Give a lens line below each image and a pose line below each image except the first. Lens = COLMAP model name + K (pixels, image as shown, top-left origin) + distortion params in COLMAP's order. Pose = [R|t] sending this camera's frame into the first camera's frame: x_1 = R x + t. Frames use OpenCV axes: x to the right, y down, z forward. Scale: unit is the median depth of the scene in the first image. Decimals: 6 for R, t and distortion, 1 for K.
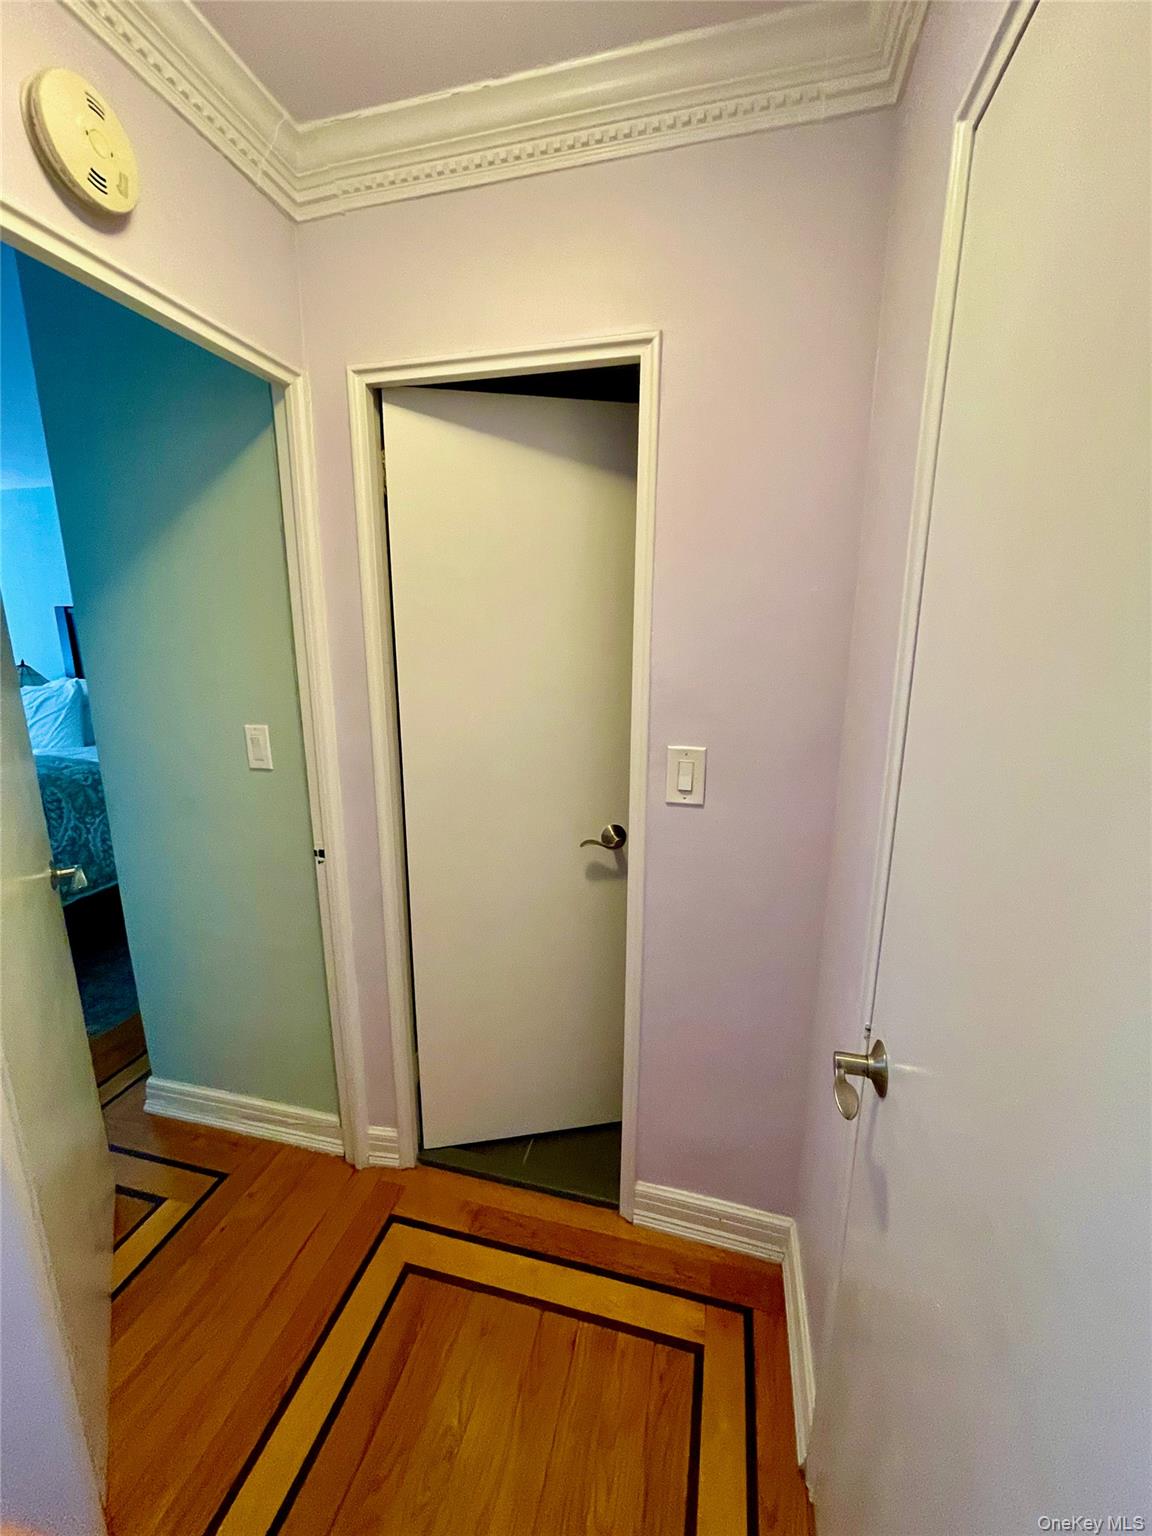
lens RADIAL K [[614.8, 0, 574.7], [0, 614.8, 766.8], [0, 0, 1]] dist [0.000488, 0.000359]
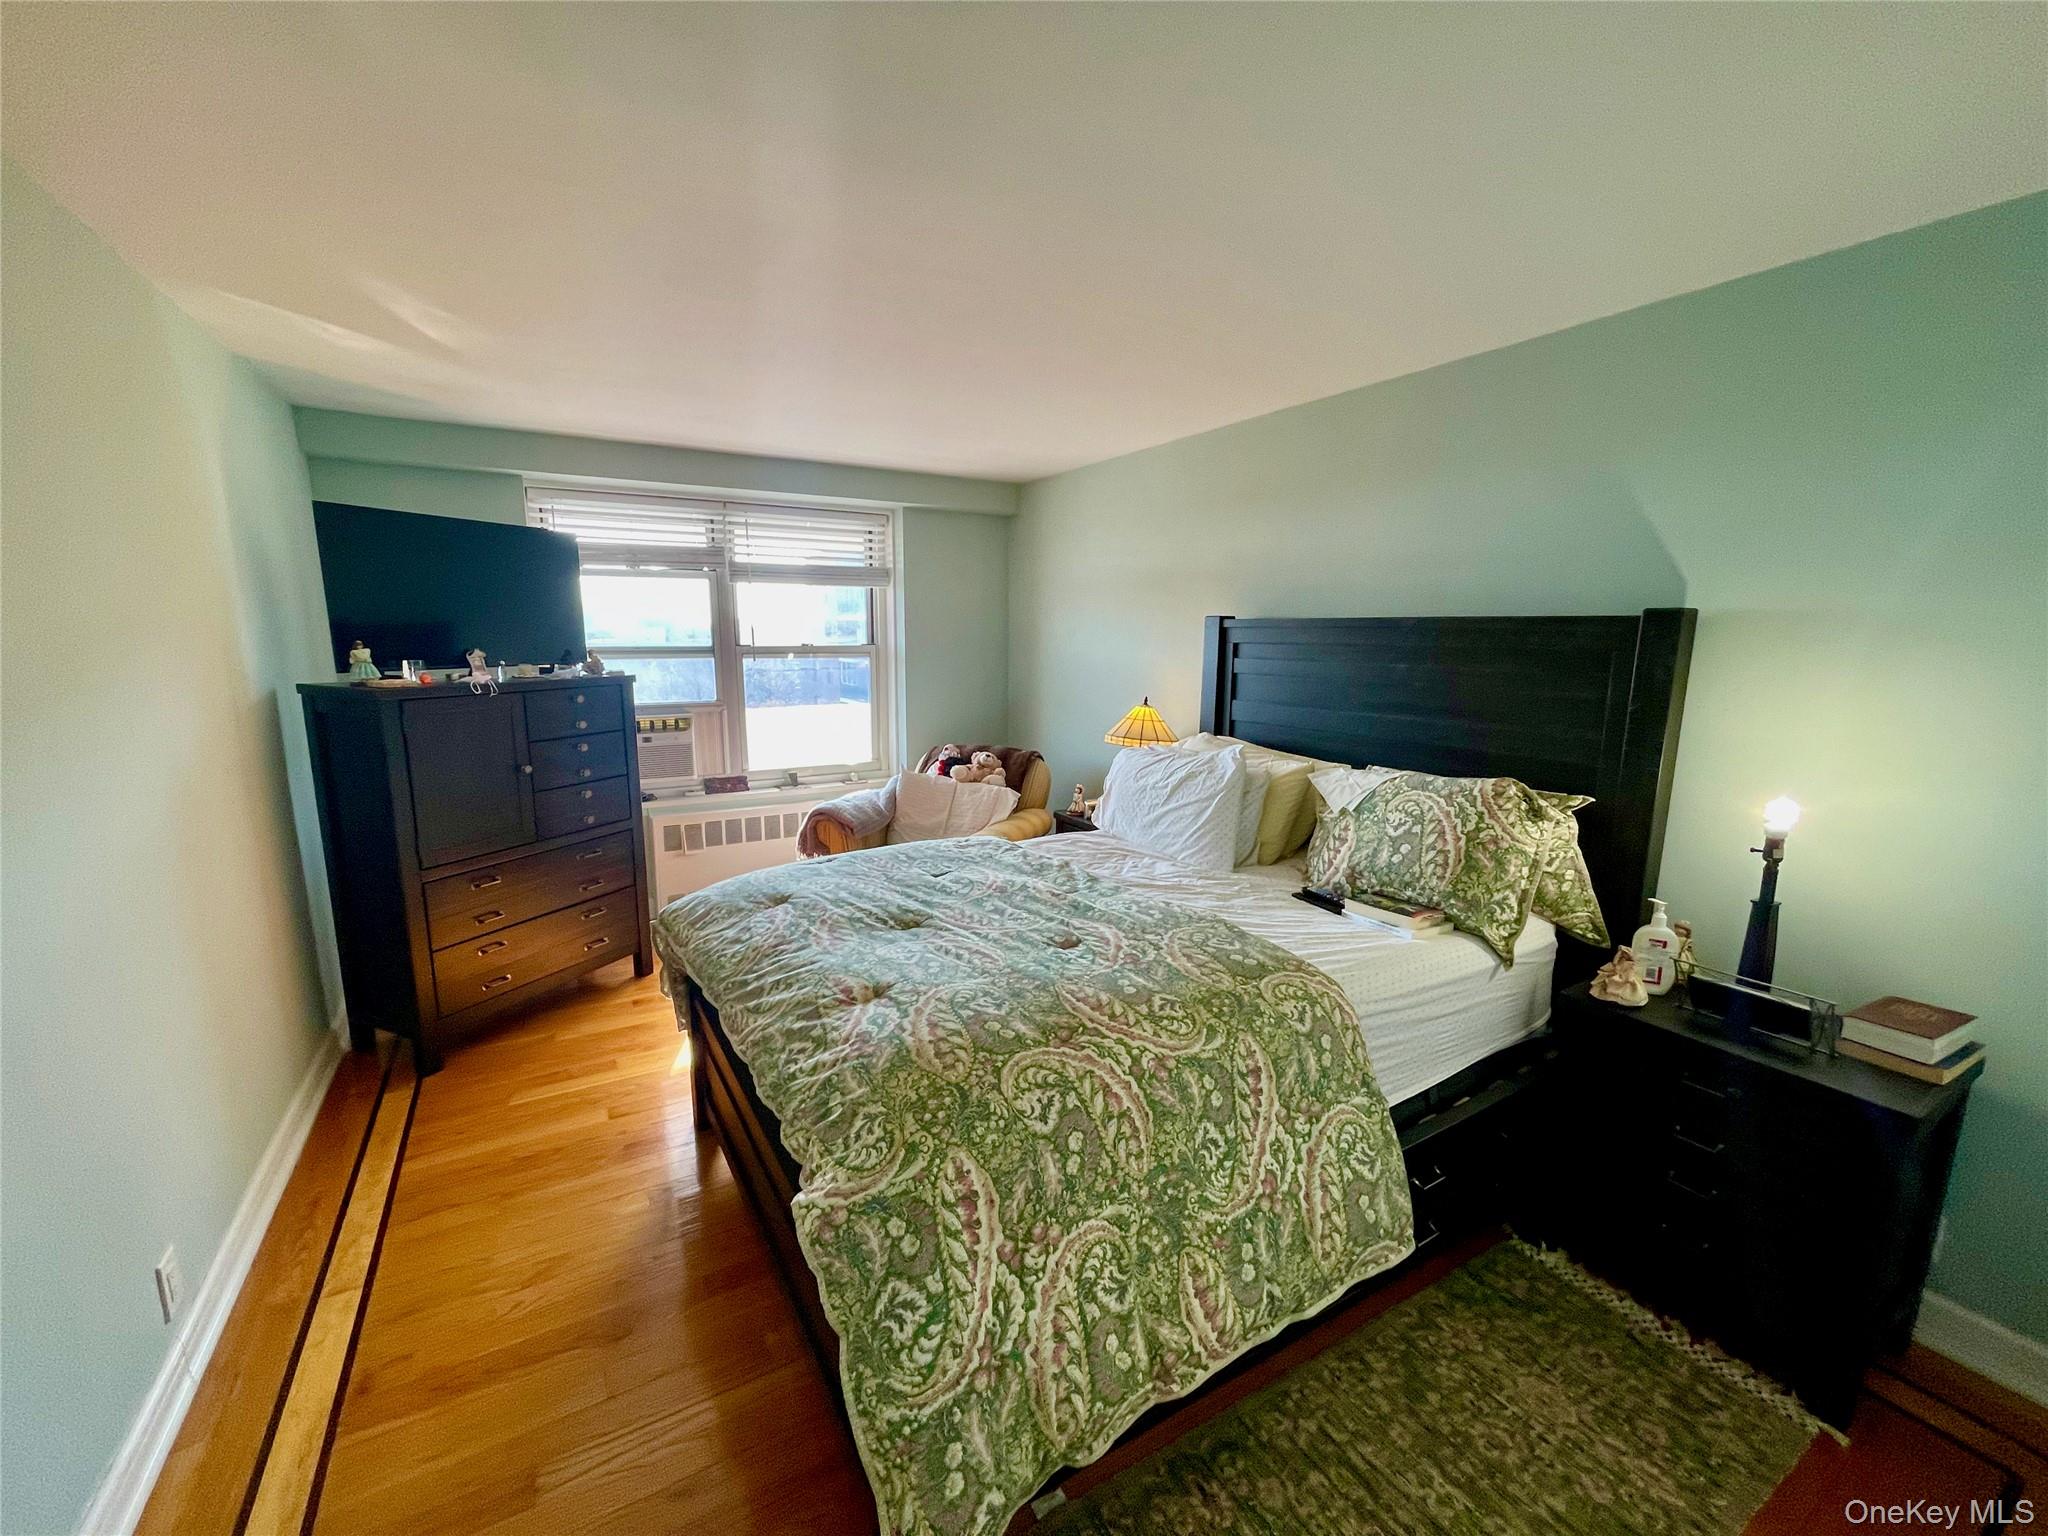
lens RADIAL K [[819.7, 0, 1023.0], [0, 819.7, 773.9], [0, 0, 1]] dist [0.000488, 0.000359]
pose [[0.702283, 0.119314, -0.701828, -0.542300], [-0.161103, 0.986916, 0.006574, -0.114945], [0.693429, 0.108450, 0.712316, 0.437526]]
